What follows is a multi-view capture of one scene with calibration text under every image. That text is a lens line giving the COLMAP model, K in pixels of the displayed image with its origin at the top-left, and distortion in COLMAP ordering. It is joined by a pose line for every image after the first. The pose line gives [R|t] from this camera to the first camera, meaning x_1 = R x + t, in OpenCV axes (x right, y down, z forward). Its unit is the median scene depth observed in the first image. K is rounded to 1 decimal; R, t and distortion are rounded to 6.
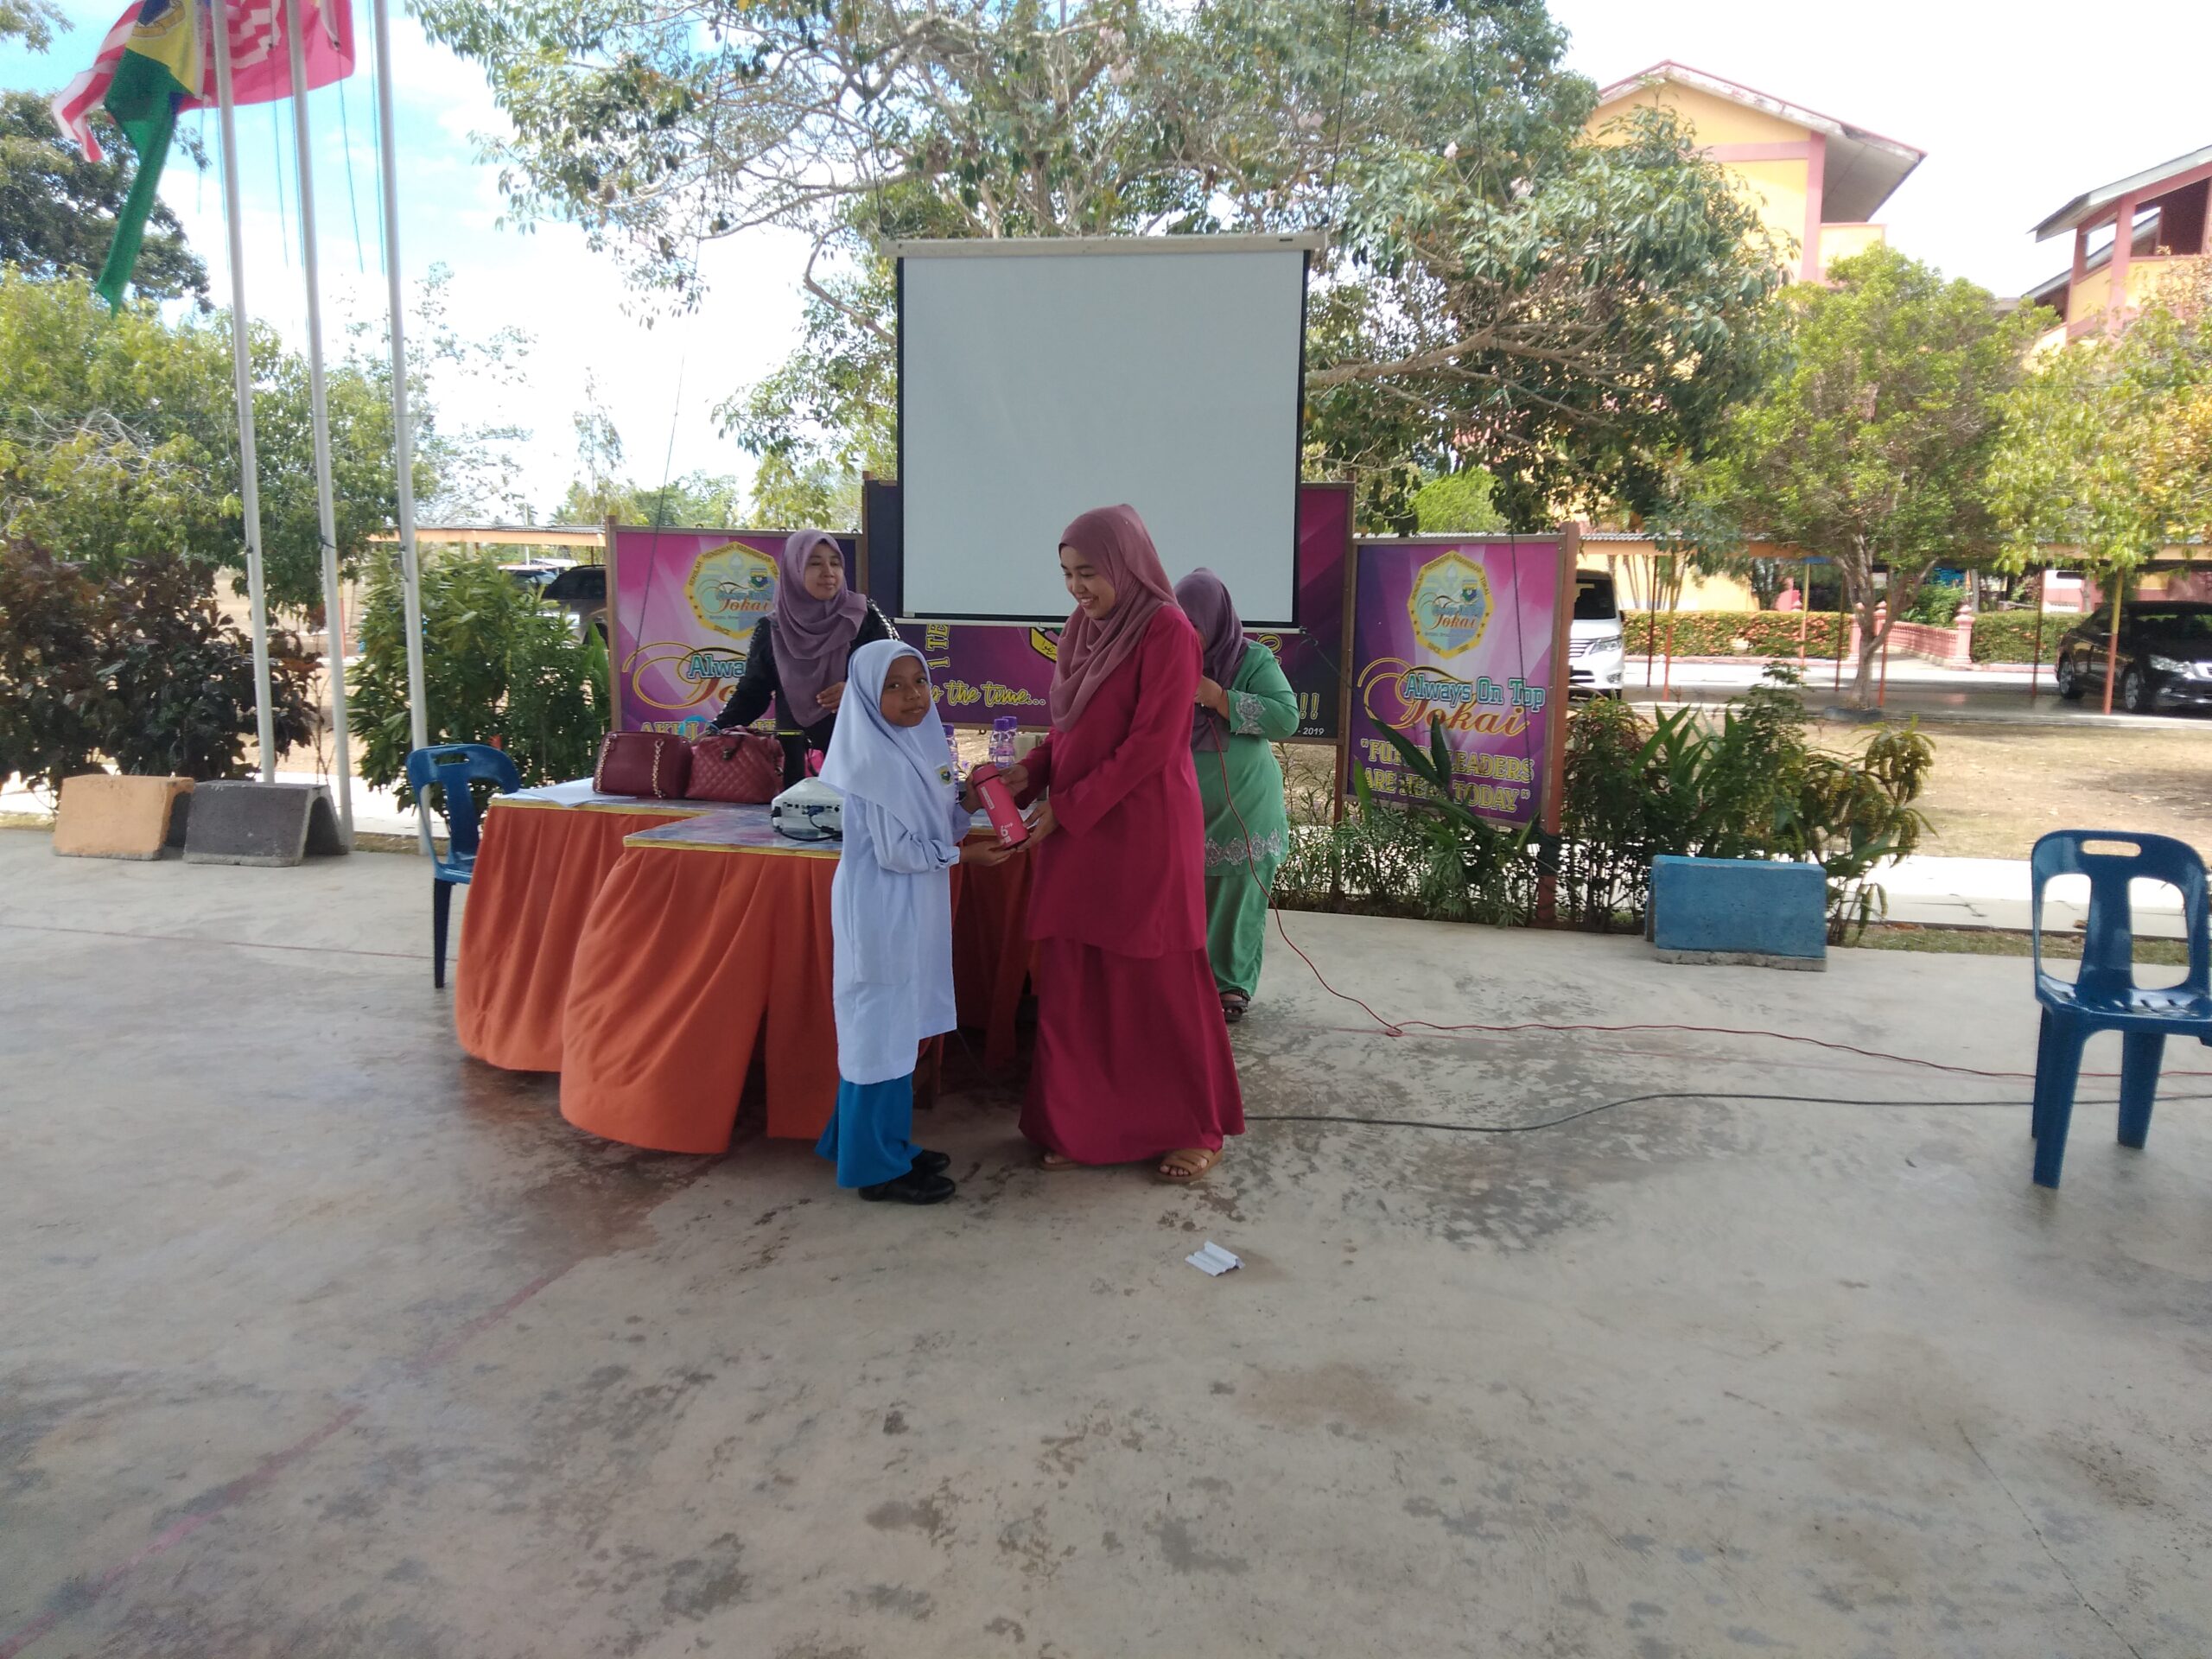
lens RADIAL K [[1600.8, 0, 1110.6], [0, 1600.8, 823.1], [0, 0, 1]] dist [0.105249, -0.180035]
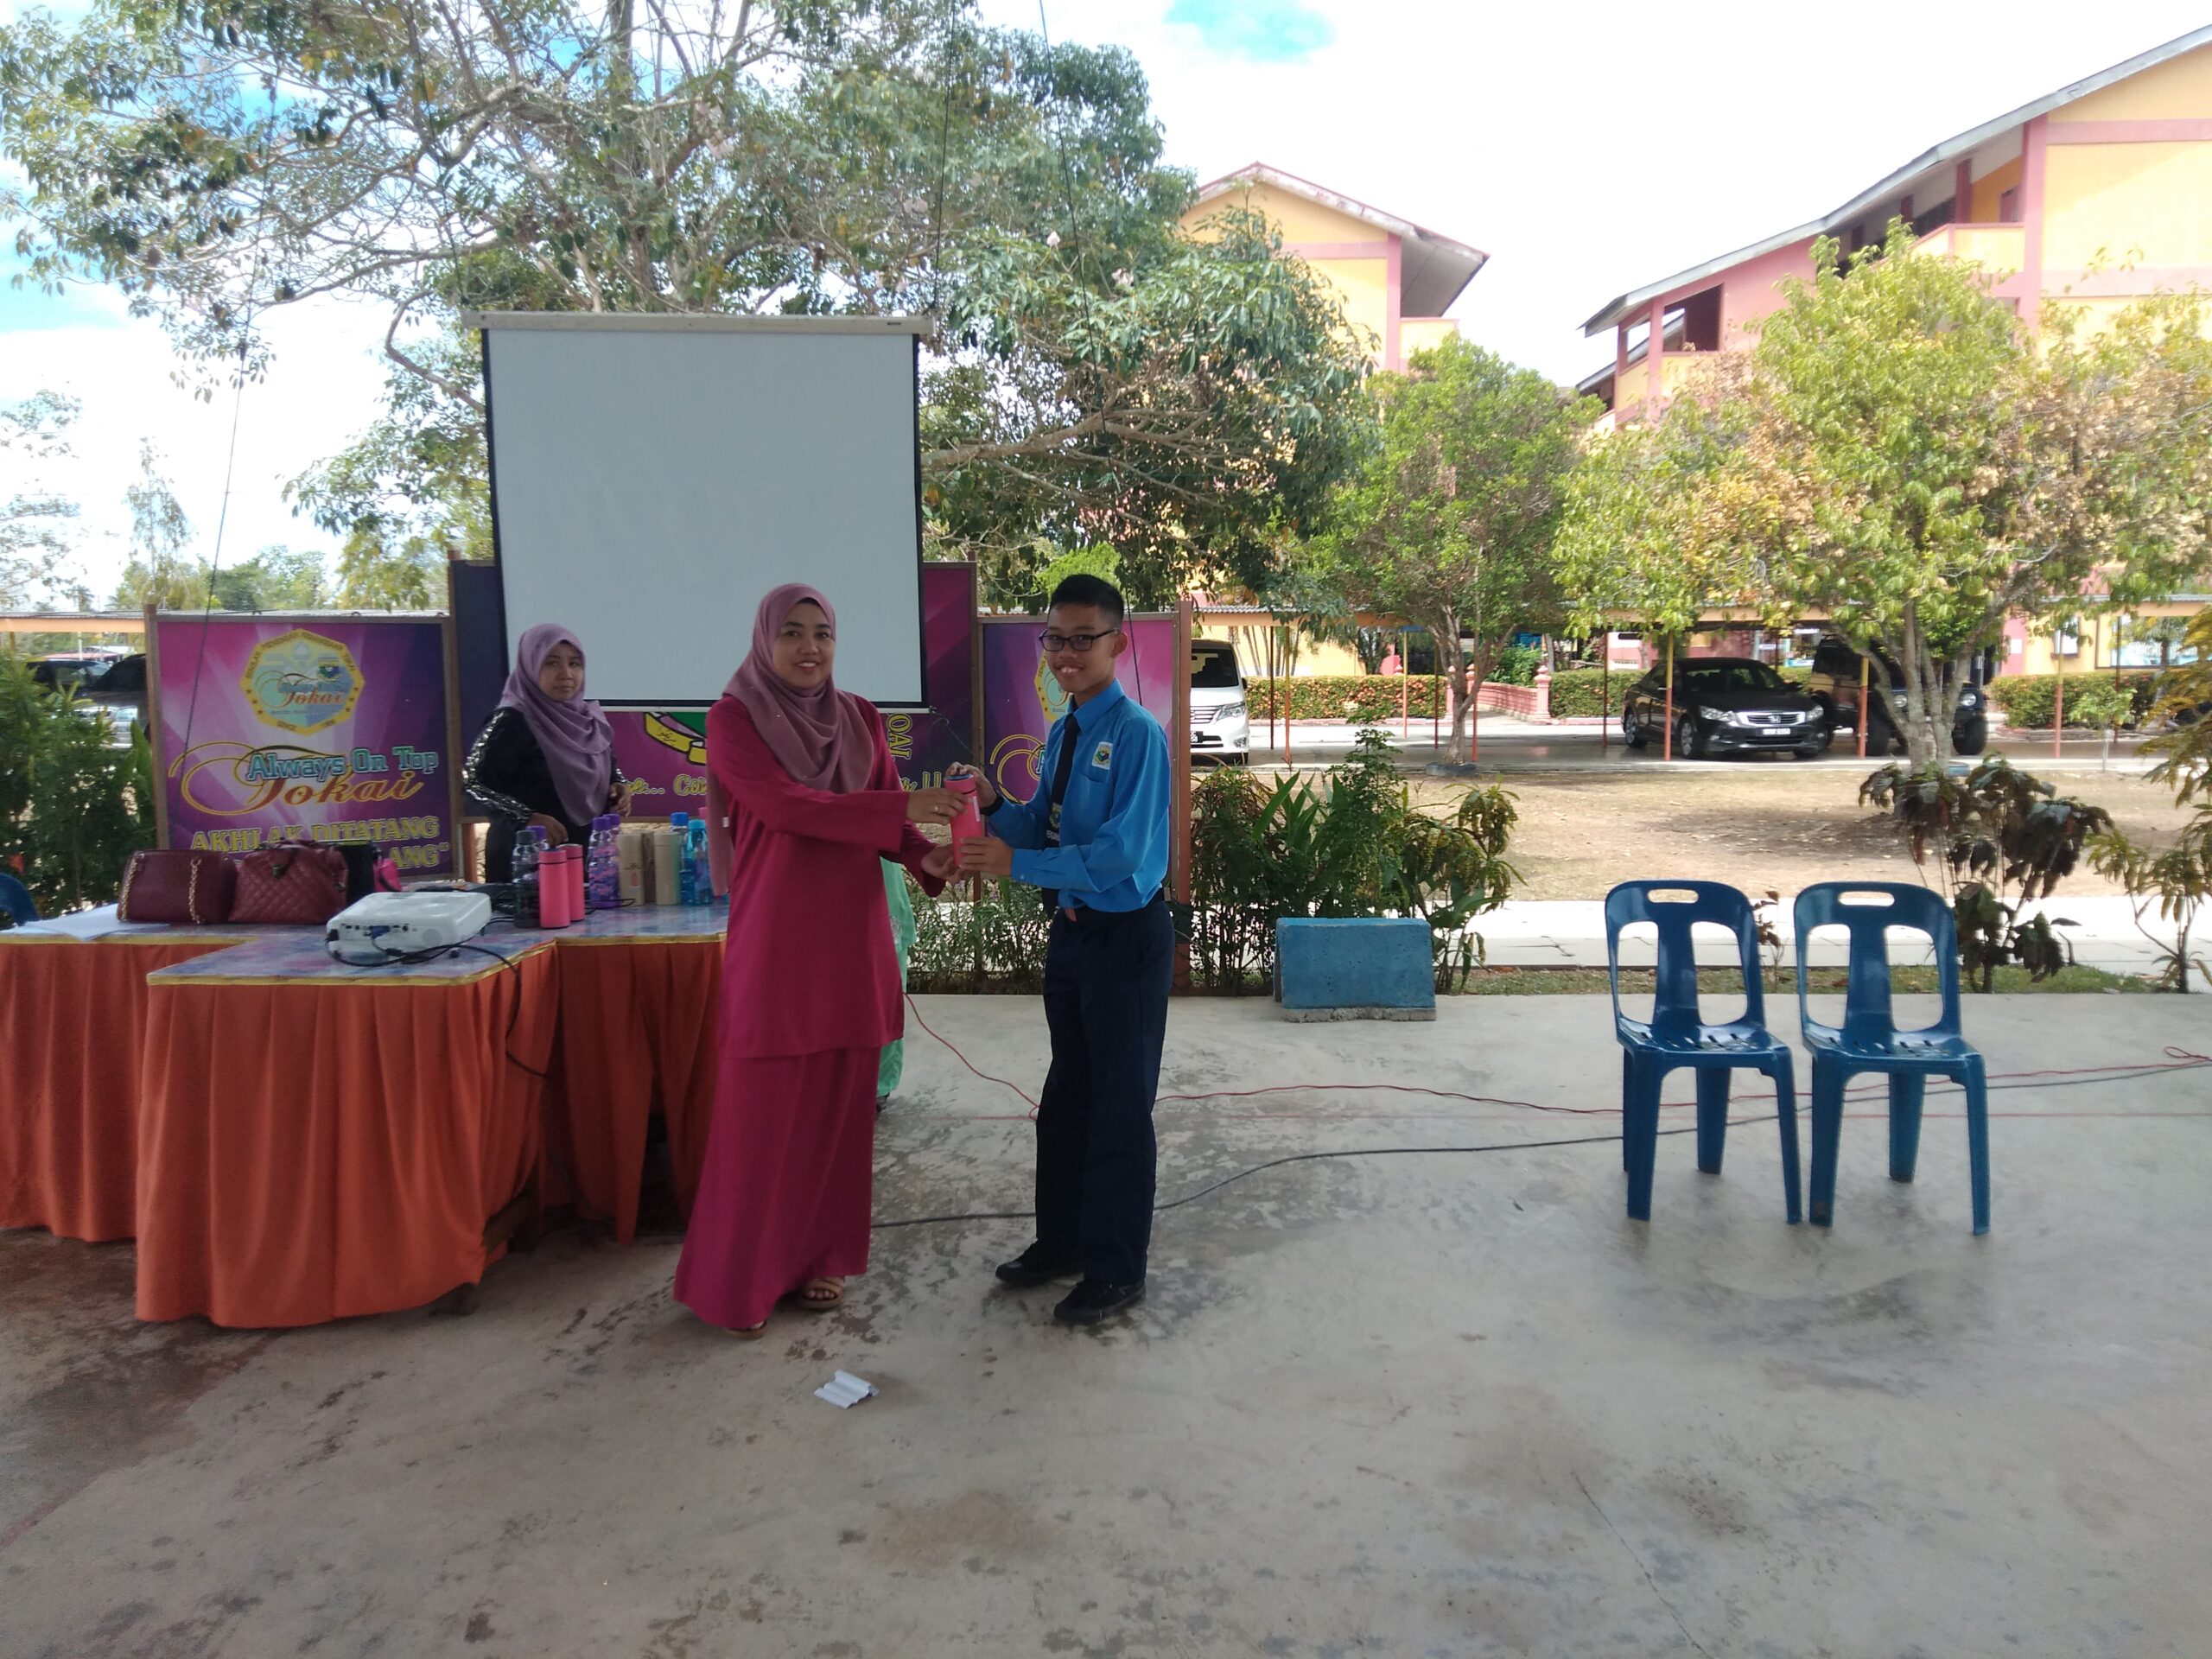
lens RADIAL K [[1600.8, 0, 1110.6], [0, 1600.8, 823.1], [0, 0, 1]] dist [0.105249, -0.180035]
pose [[0.975830, -0.042879, 0.214282, 0.010140], [0.052242, 0.997903, -0.038221, -0.005375], [-0.212194, 0.048492, 0.976024, 0.011501]]
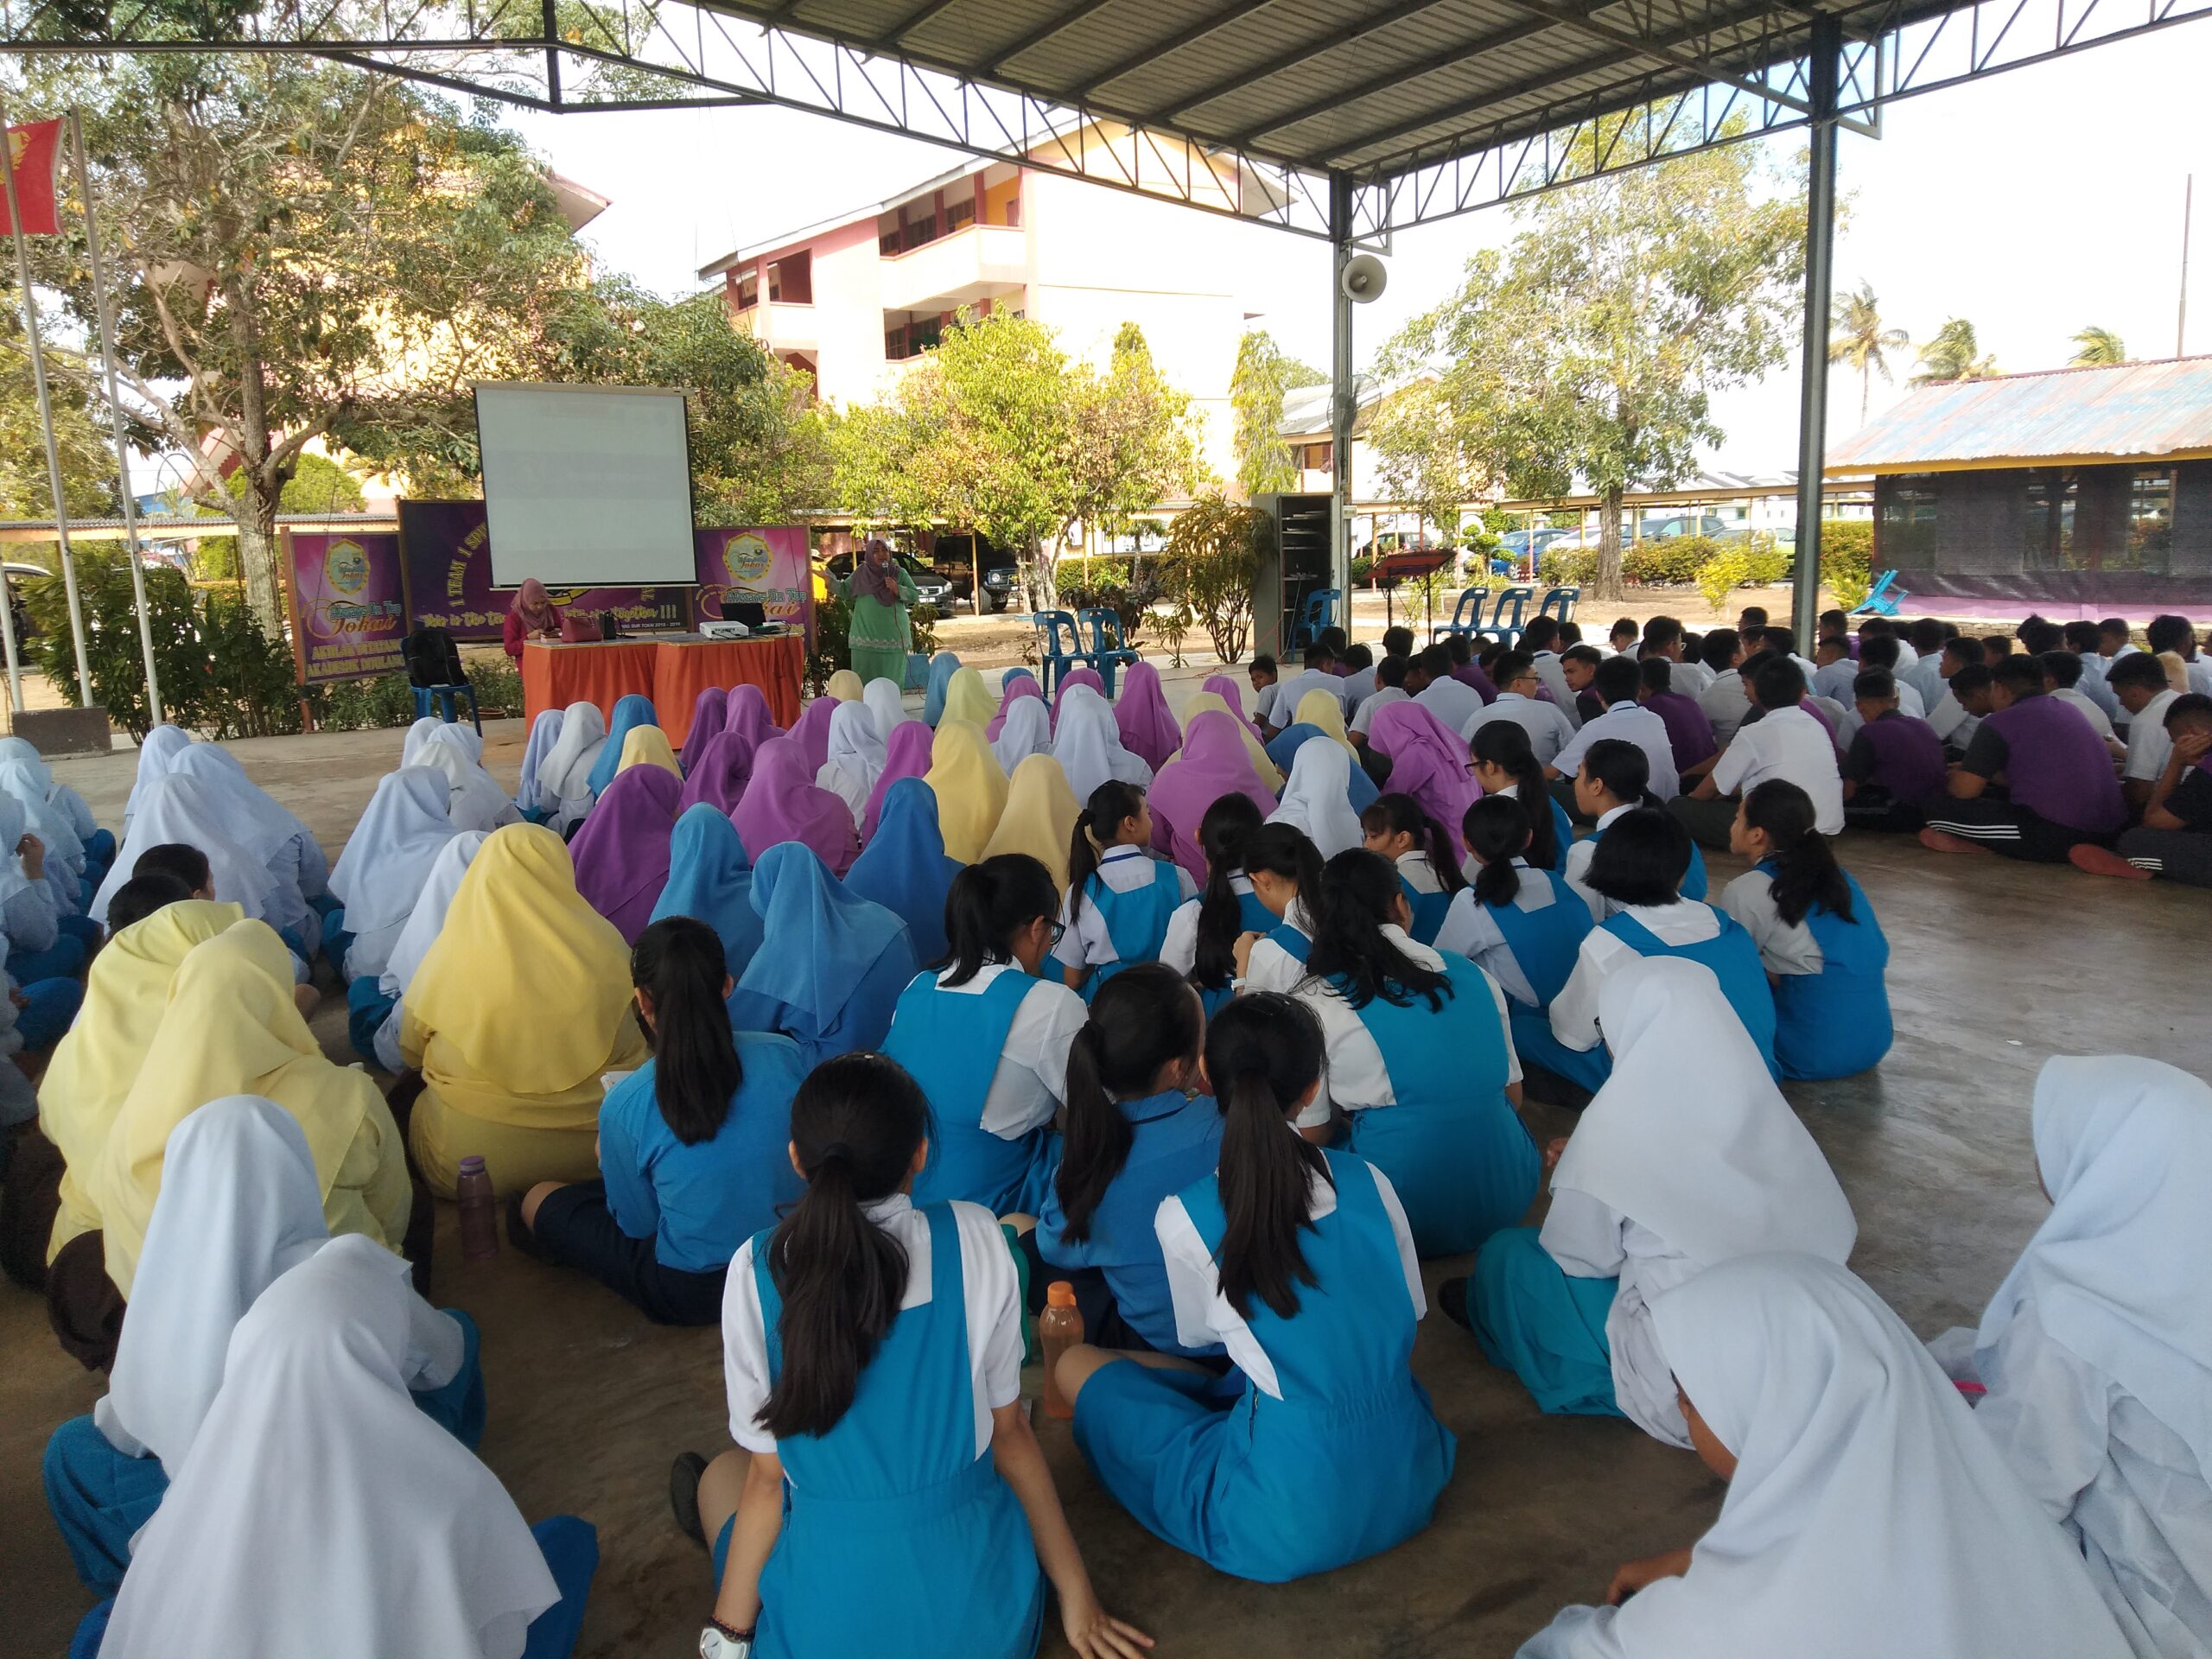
lens RADIAL K [[1600.8, 0, 1110.6], [0, 1600.8, 823.1], [0, 0, 1]] dist [0.105249, -0.180035]
pose [[0.703148, -0.156758, 0.693549, -0.784754], [0.144045, 0.986575, 0.076950, 0.093688], [-0.696301, 0.045795, 0.716288, -0.680884]]
